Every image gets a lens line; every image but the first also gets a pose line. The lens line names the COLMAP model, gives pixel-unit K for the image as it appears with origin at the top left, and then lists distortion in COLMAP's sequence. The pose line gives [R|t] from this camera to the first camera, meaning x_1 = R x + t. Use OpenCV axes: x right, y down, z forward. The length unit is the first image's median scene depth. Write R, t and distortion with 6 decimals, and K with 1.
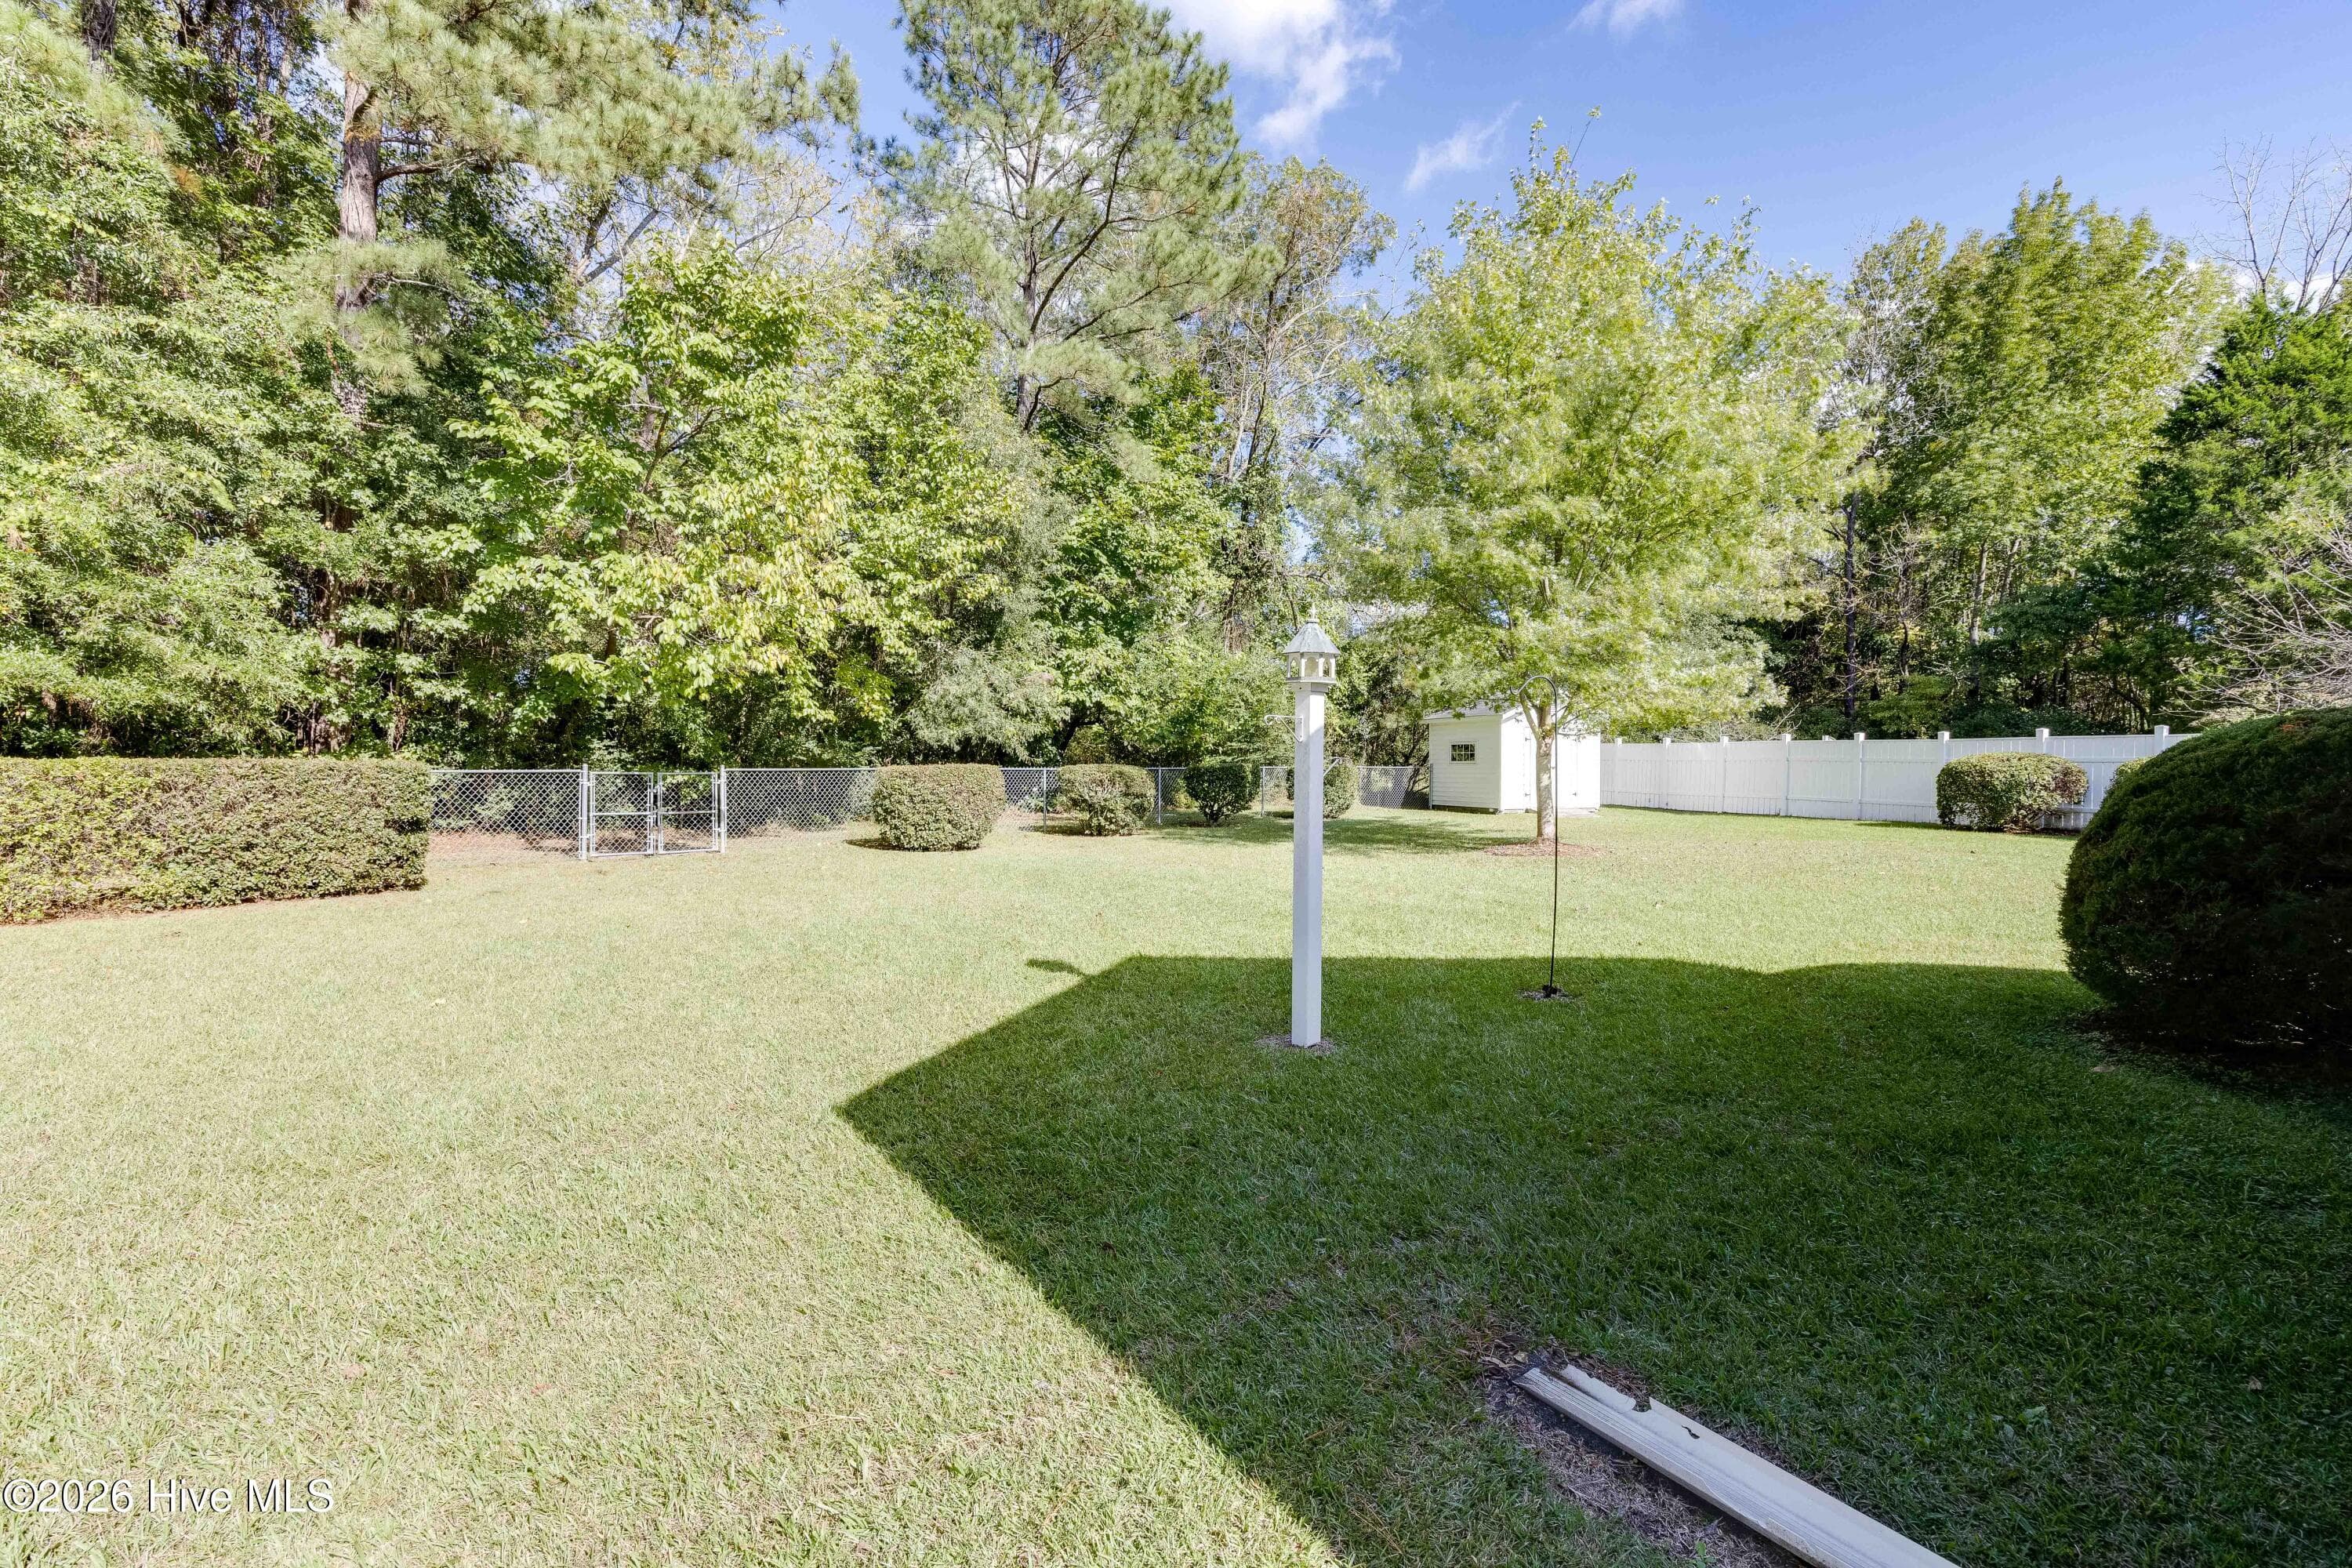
lens RADIAL K [[928.8, 0, 1176.0], [0, 928.8, 784.0], [0, 0, 1]] dist [-0.012882, -0.000473]
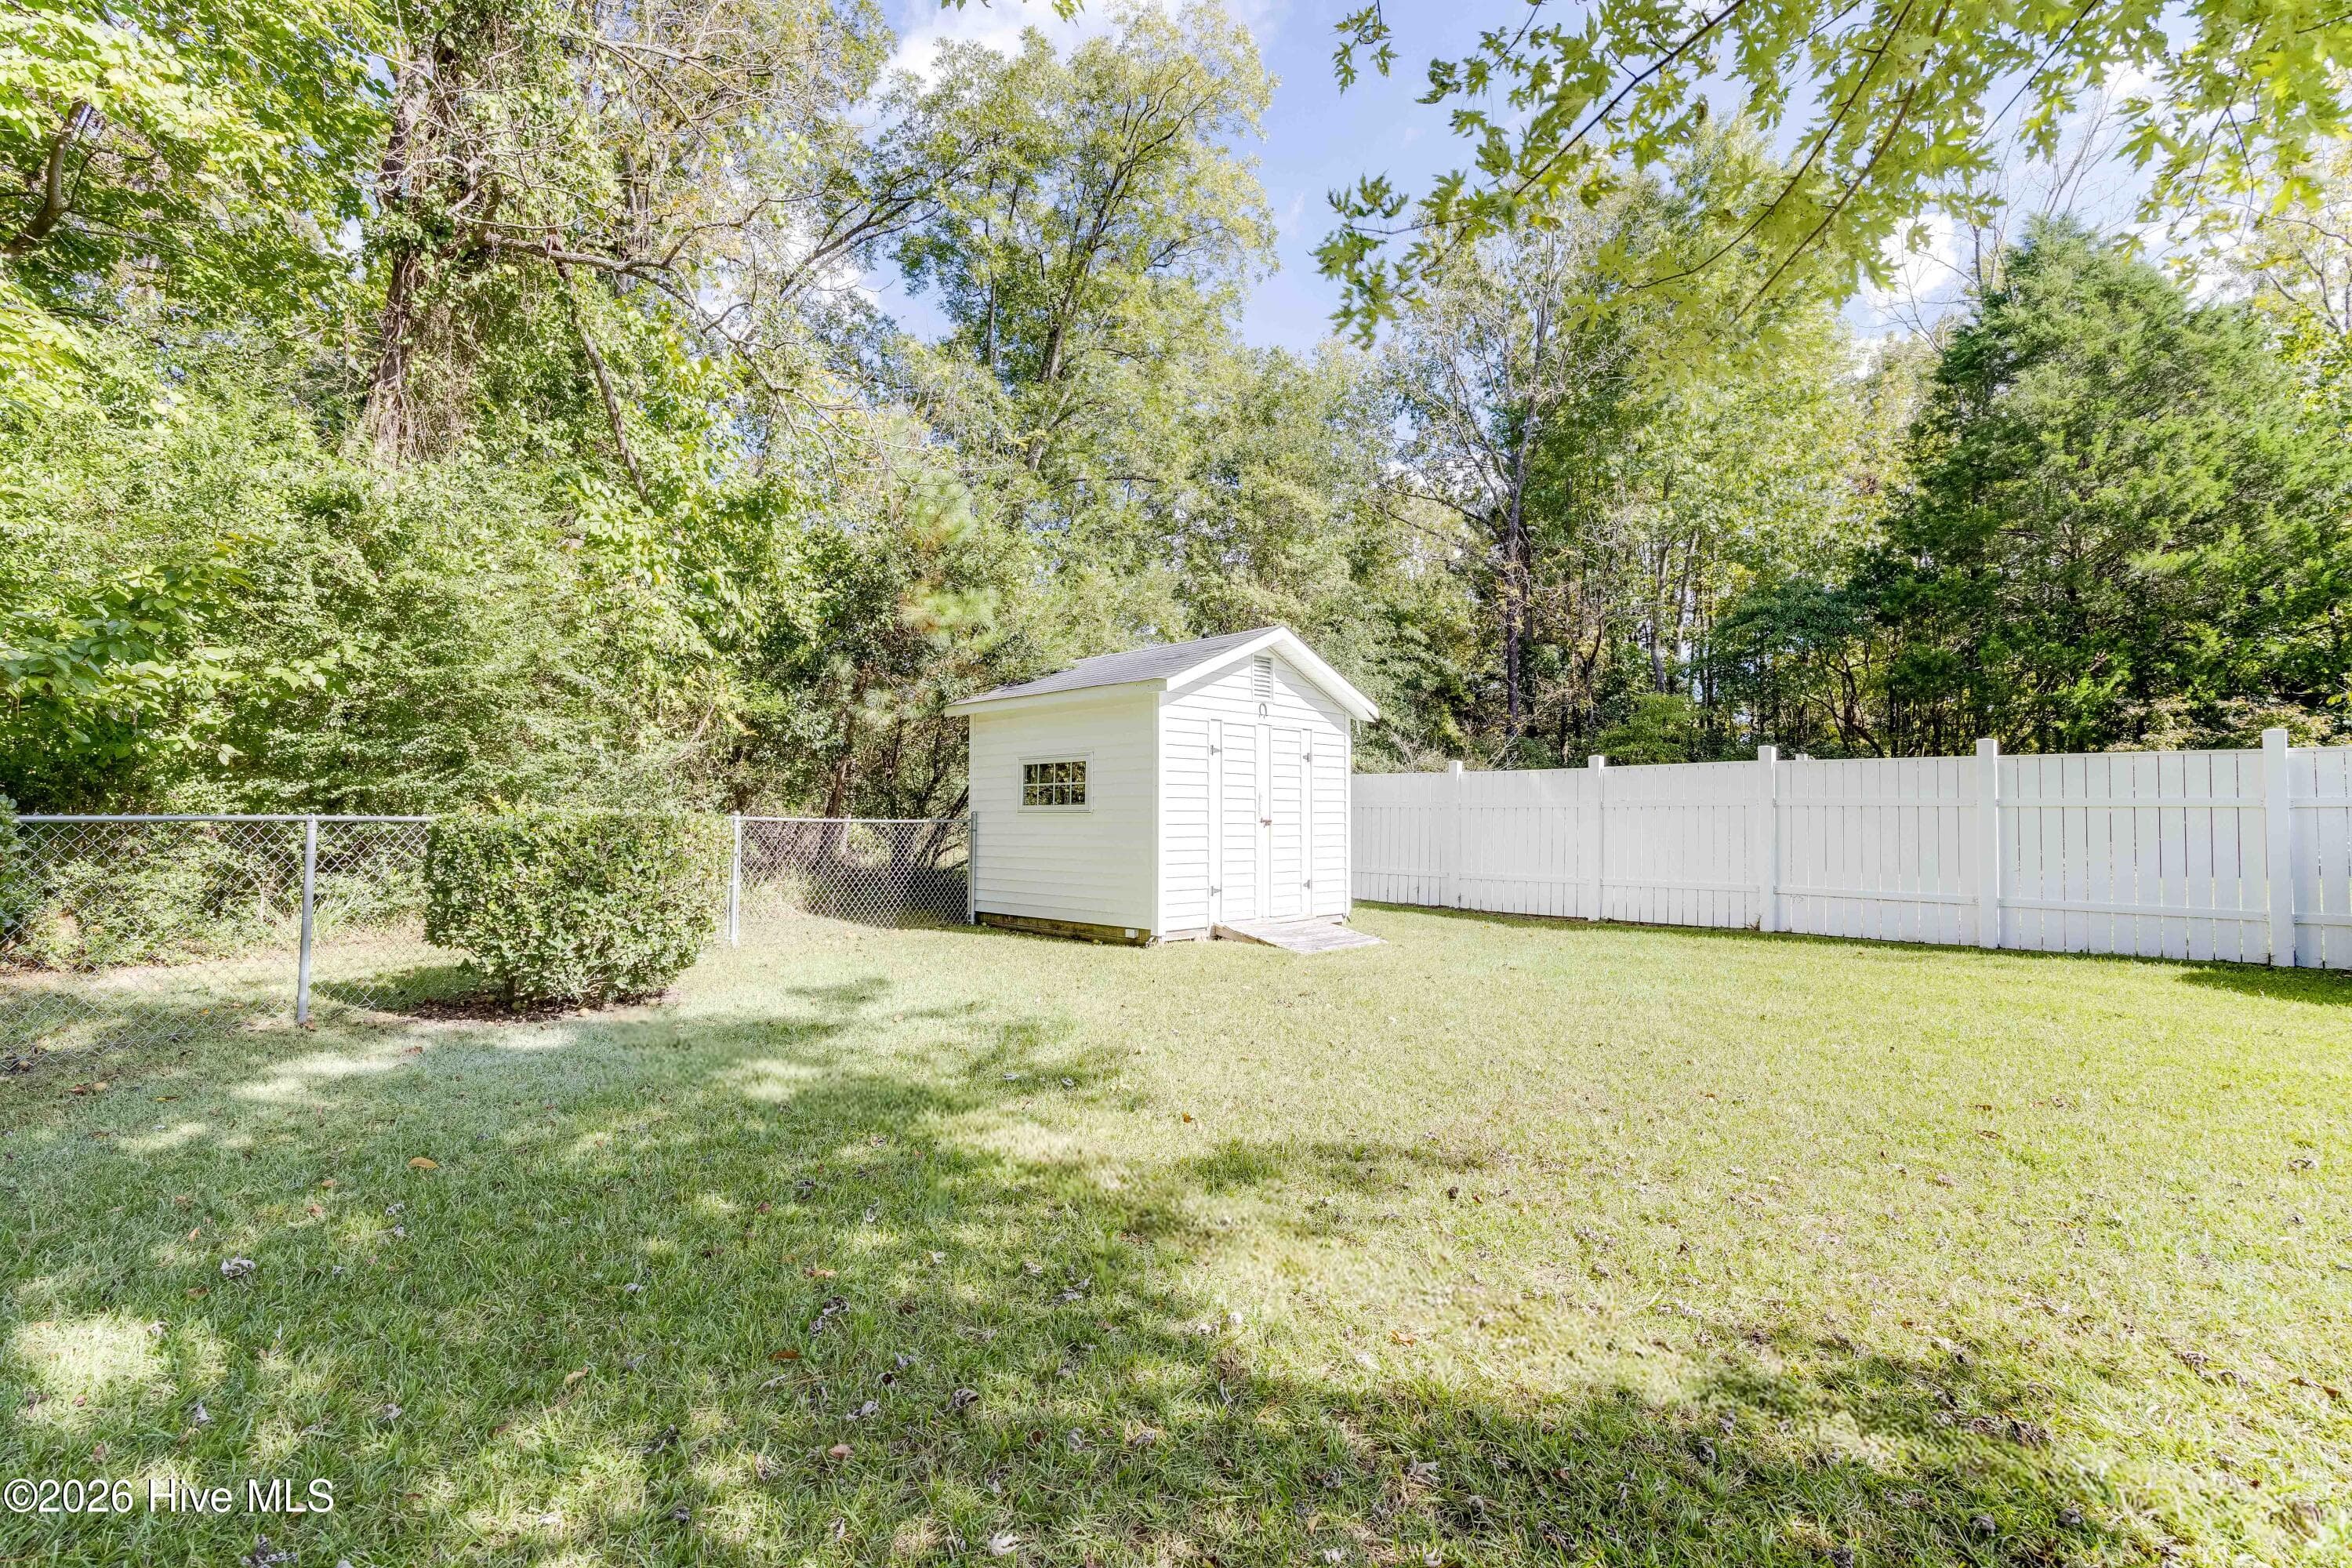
lens RADIAL K [[928.8, 0, 1176.0], [0, 928.8, 784.0], [0, 0, 1]] dist [-0.012882, -0.000473]
pose [[0.882694, 0.017146, 0.469636, 0.195521], [0.007788, 0.998663, -0.051098, -0.015344], [-0.469884, 0.048761, 0.881380, 0.725168]]
